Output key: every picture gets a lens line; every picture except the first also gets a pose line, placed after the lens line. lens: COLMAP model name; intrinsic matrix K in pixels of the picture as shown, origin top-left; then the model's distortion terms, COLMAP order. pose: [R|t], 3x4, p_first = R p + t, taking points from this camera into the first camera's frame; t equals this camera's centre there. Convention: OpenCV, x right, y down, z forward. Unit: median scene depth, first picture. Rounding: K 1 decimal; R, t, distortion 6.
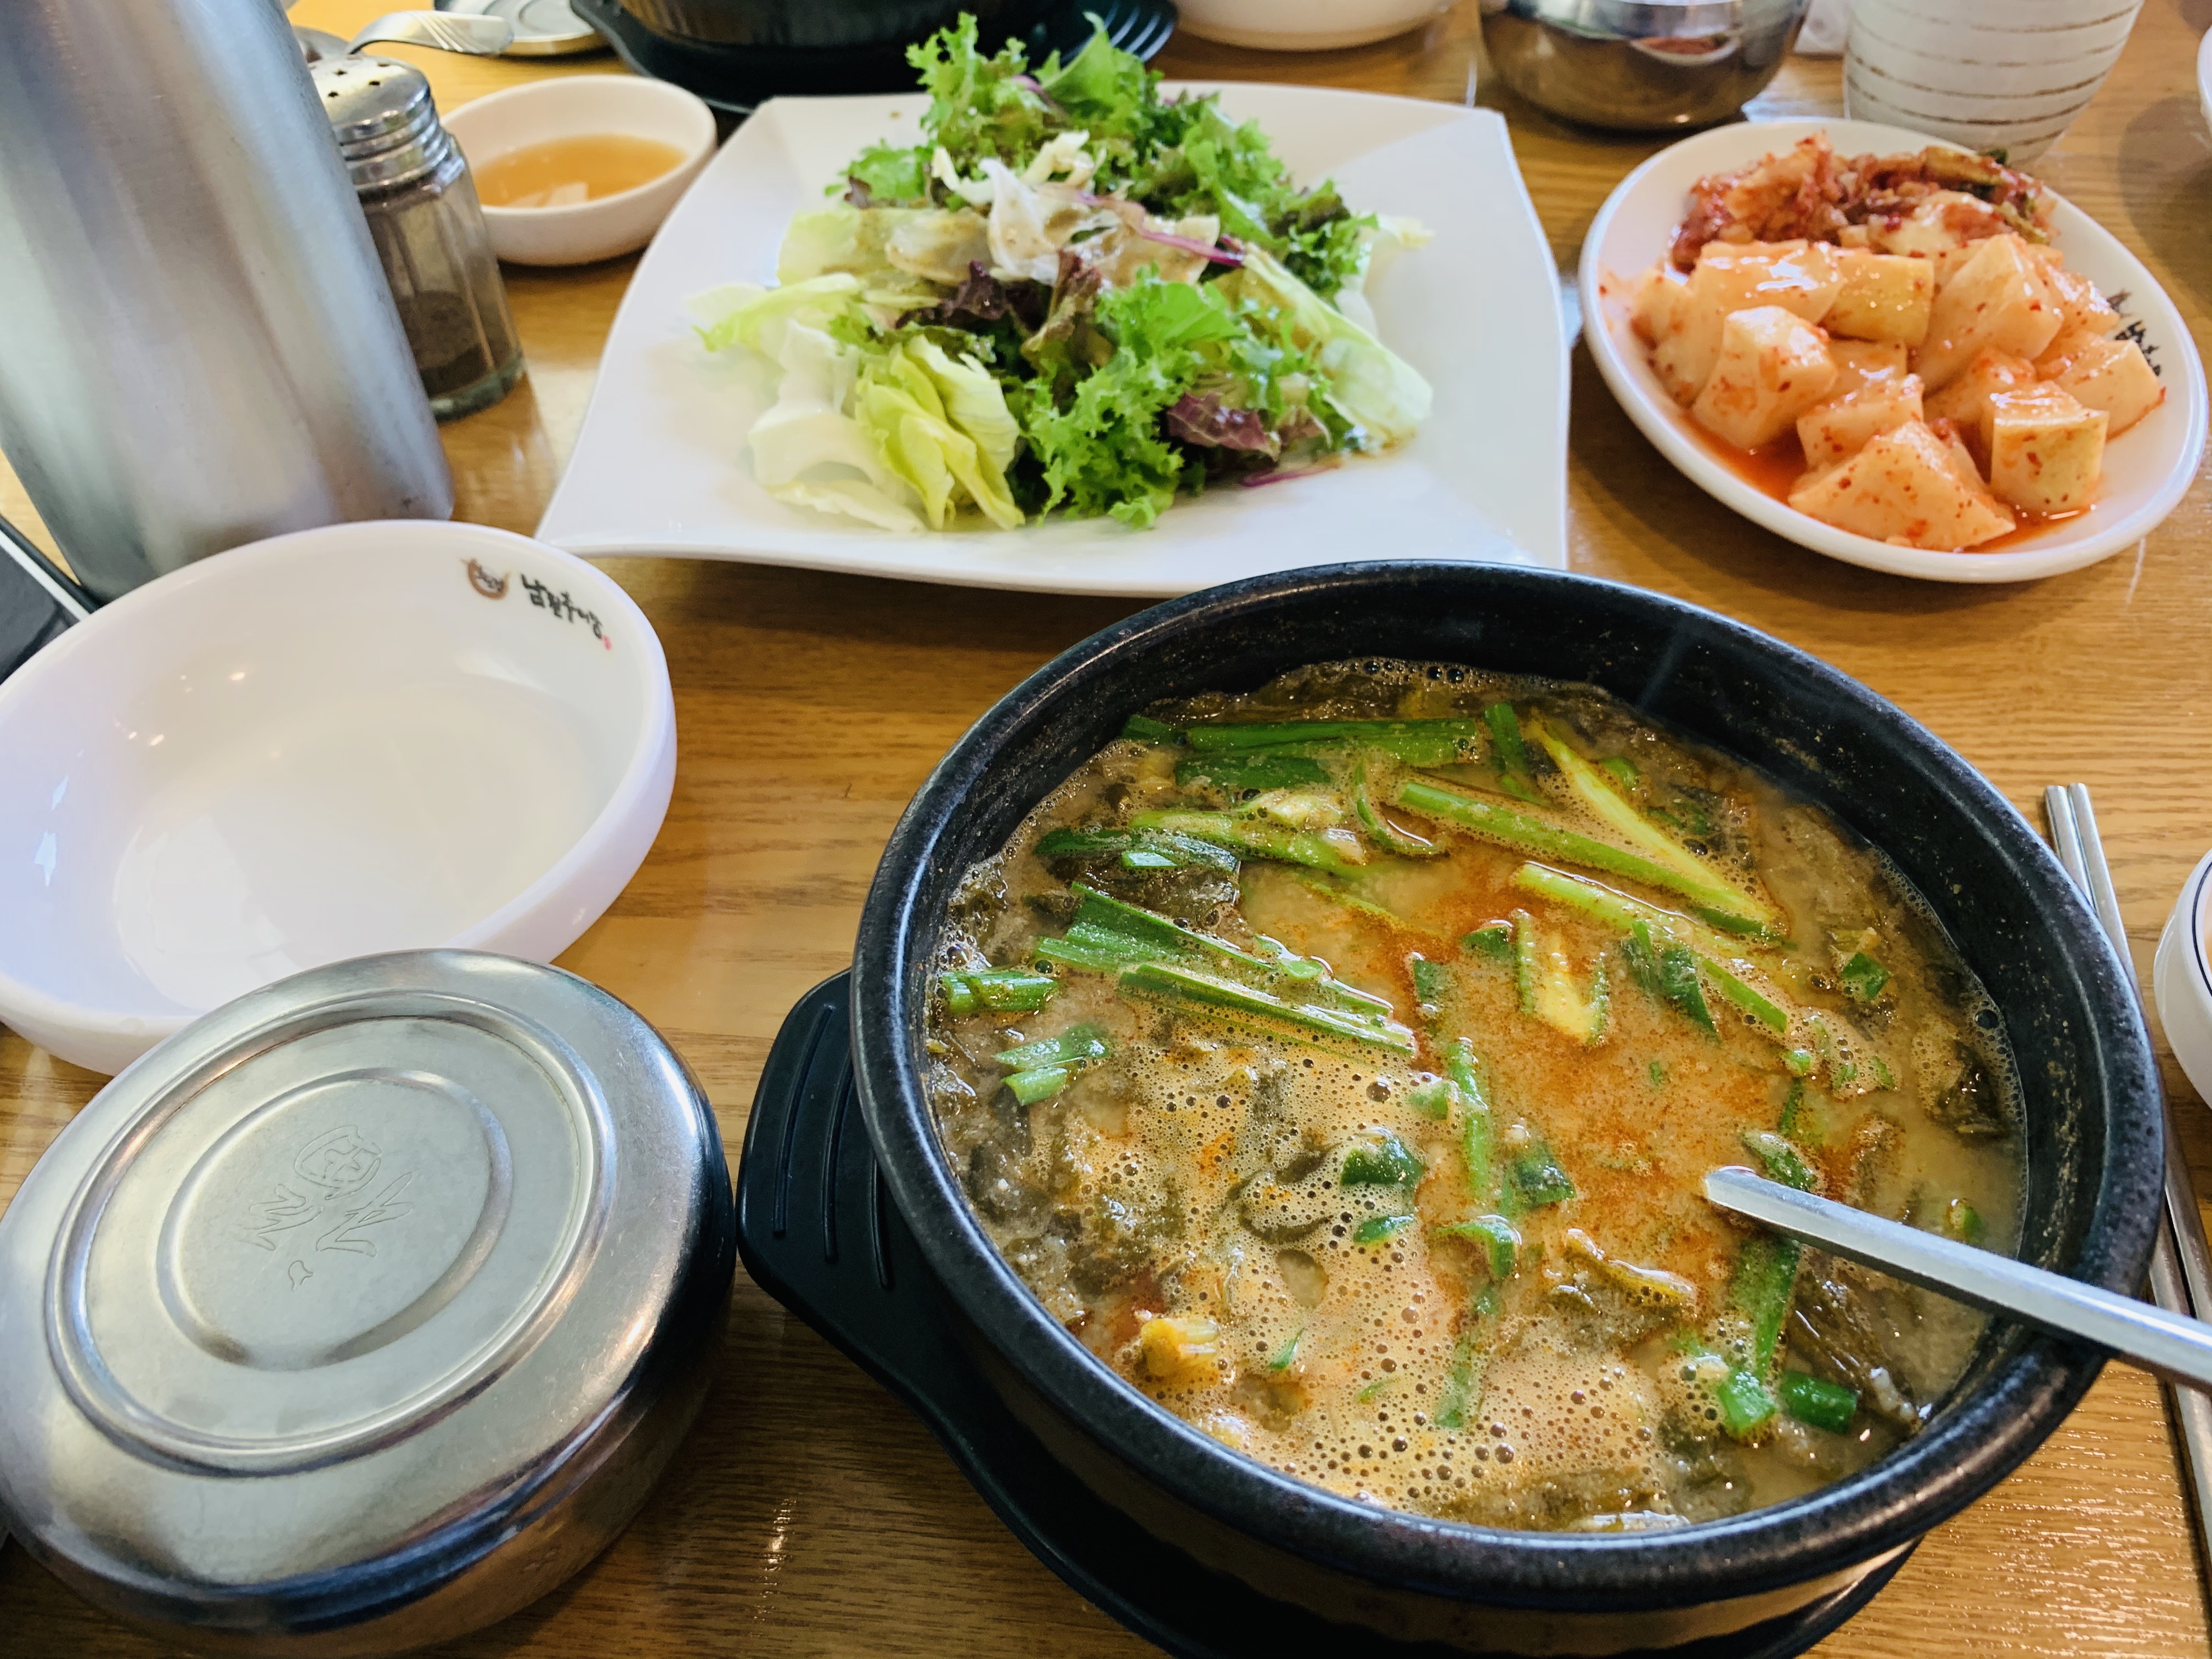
lens RADIAL K [[1636.5, 0, 1106.0], [0, 1636.5, 829.5], [0, 0, 1]] dist [-0.008195, -0.009844]
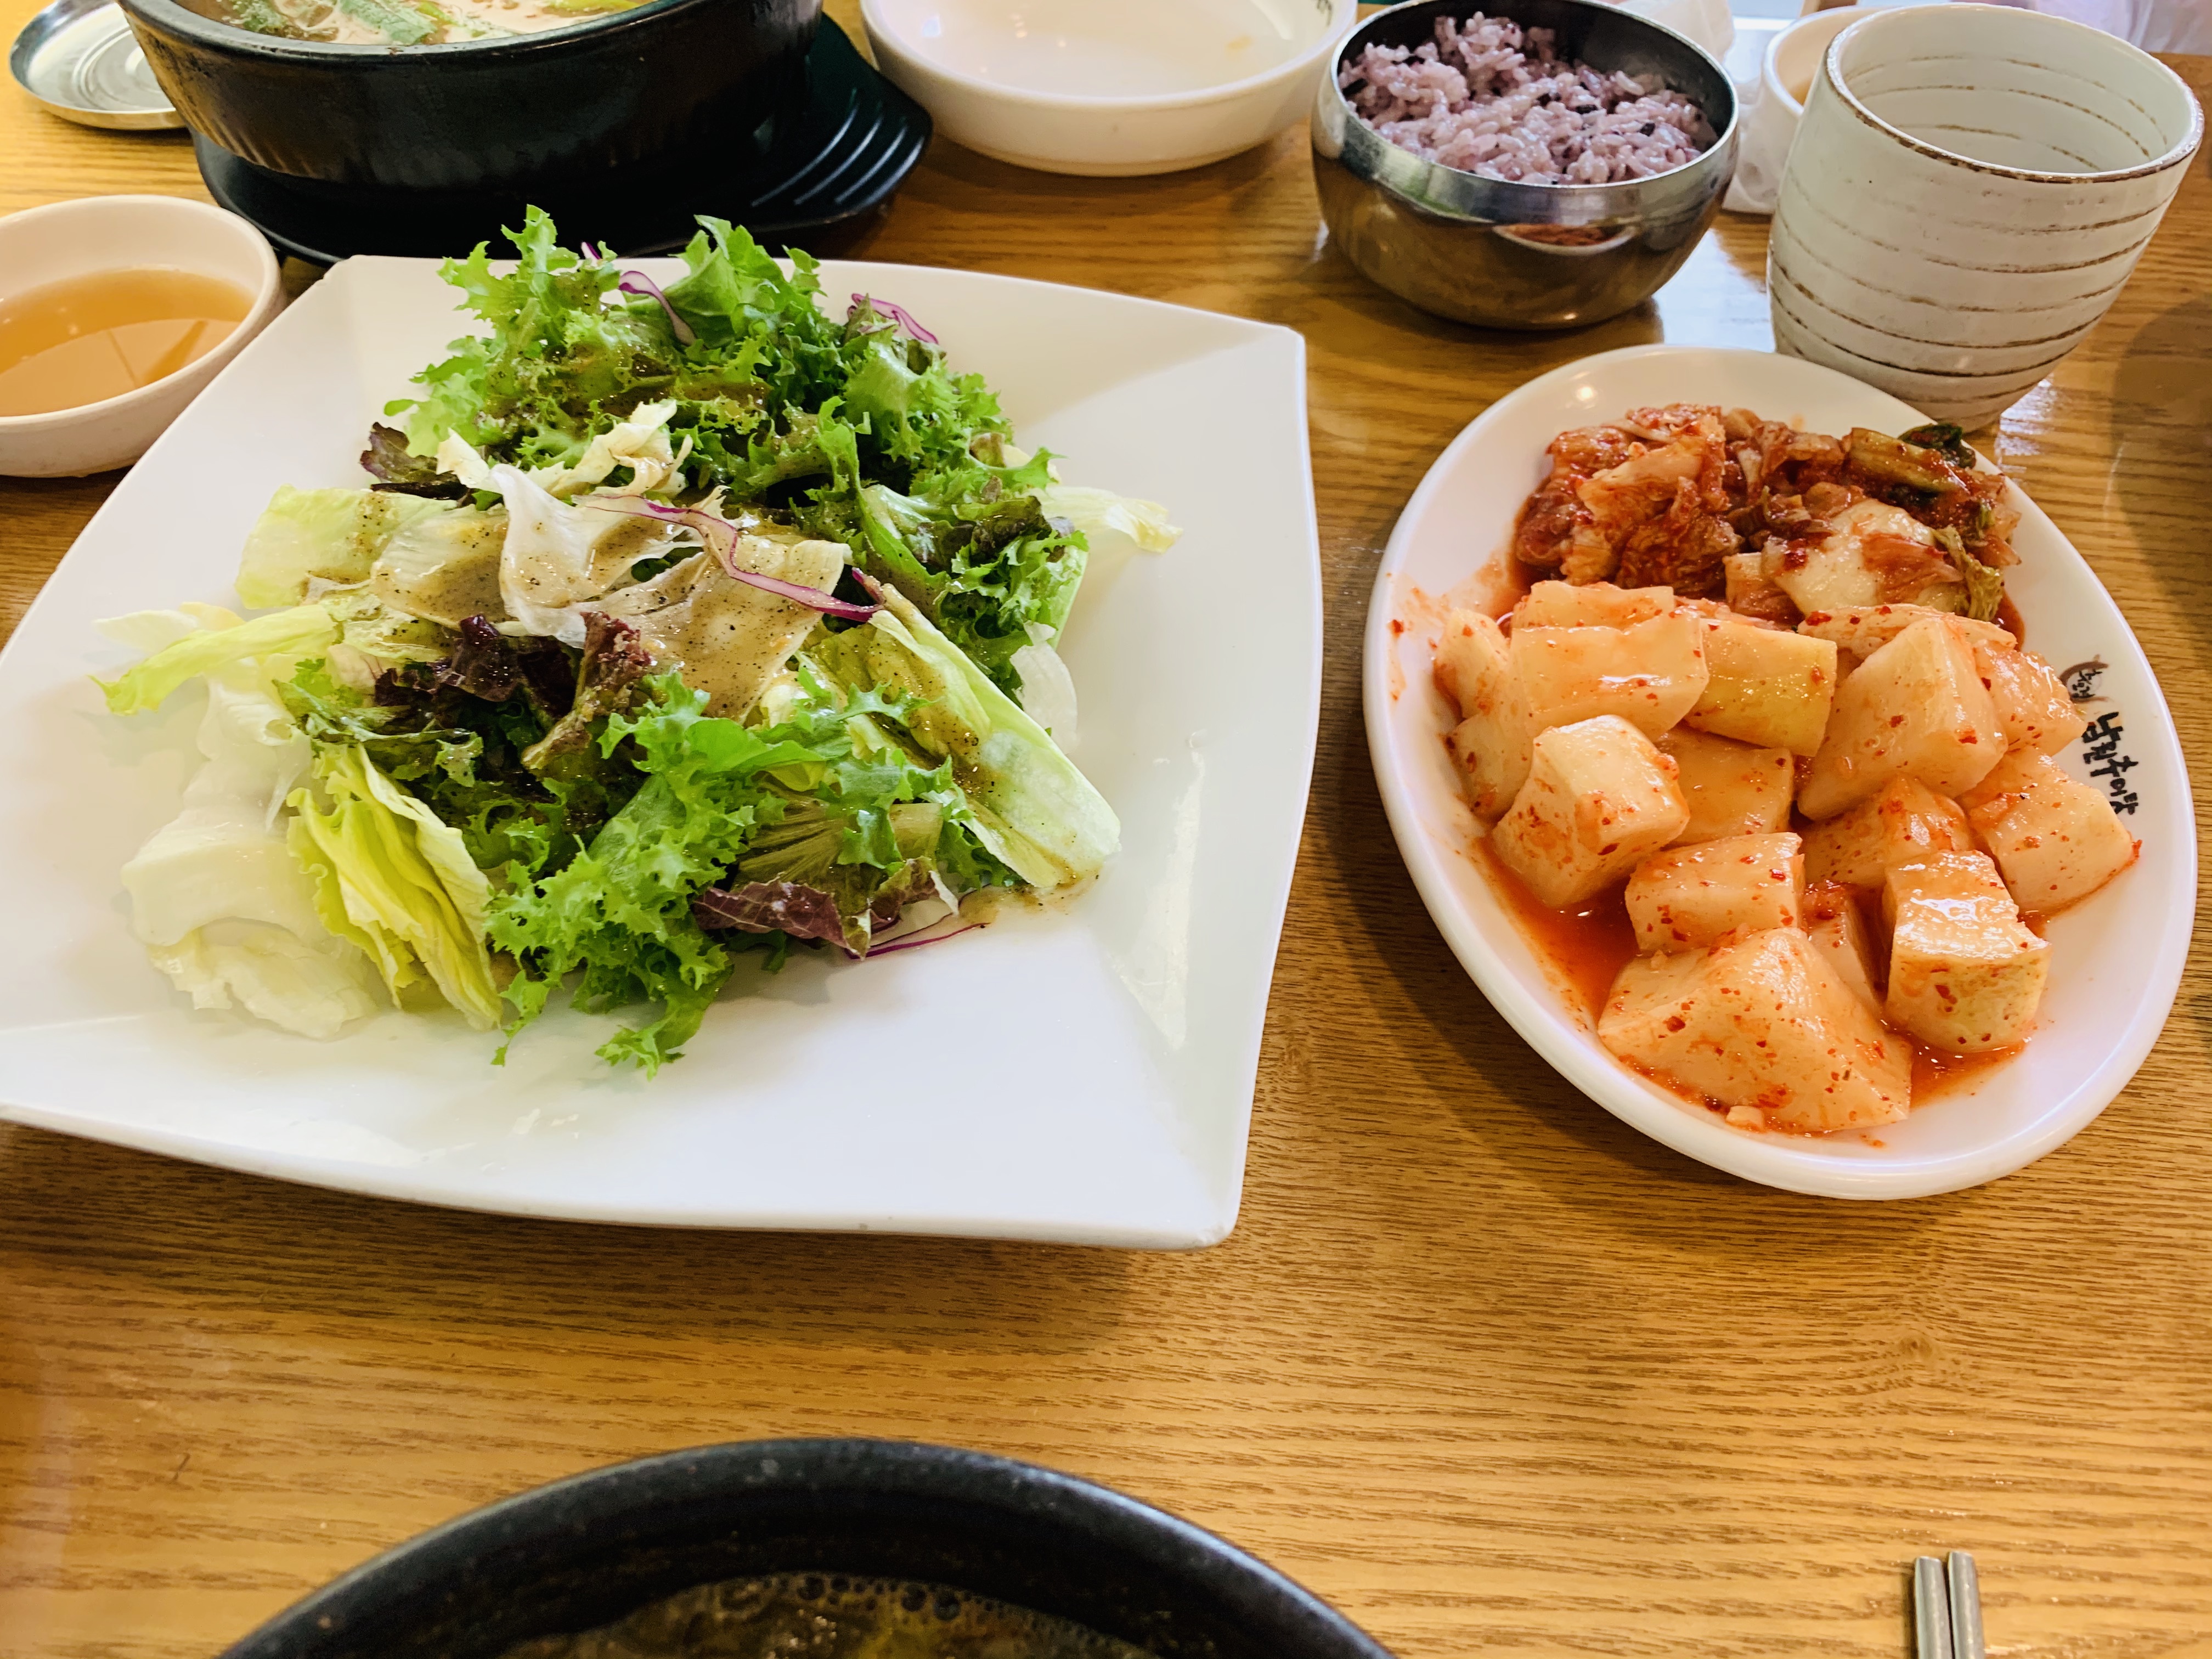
lens RADIAL K [[1686.6, 0, 1106.0], [0, 1686.6, 829.5], [0, 0, 1]] dist [-0.007424, -0.004682]
pose [[0.998726, 0.042808, 0.026707, 0.166071], [-0.043831, 0.998279, 0.038969, -0.281270], [-0.024993, -0.040090, 0.998883, 0.256090]]
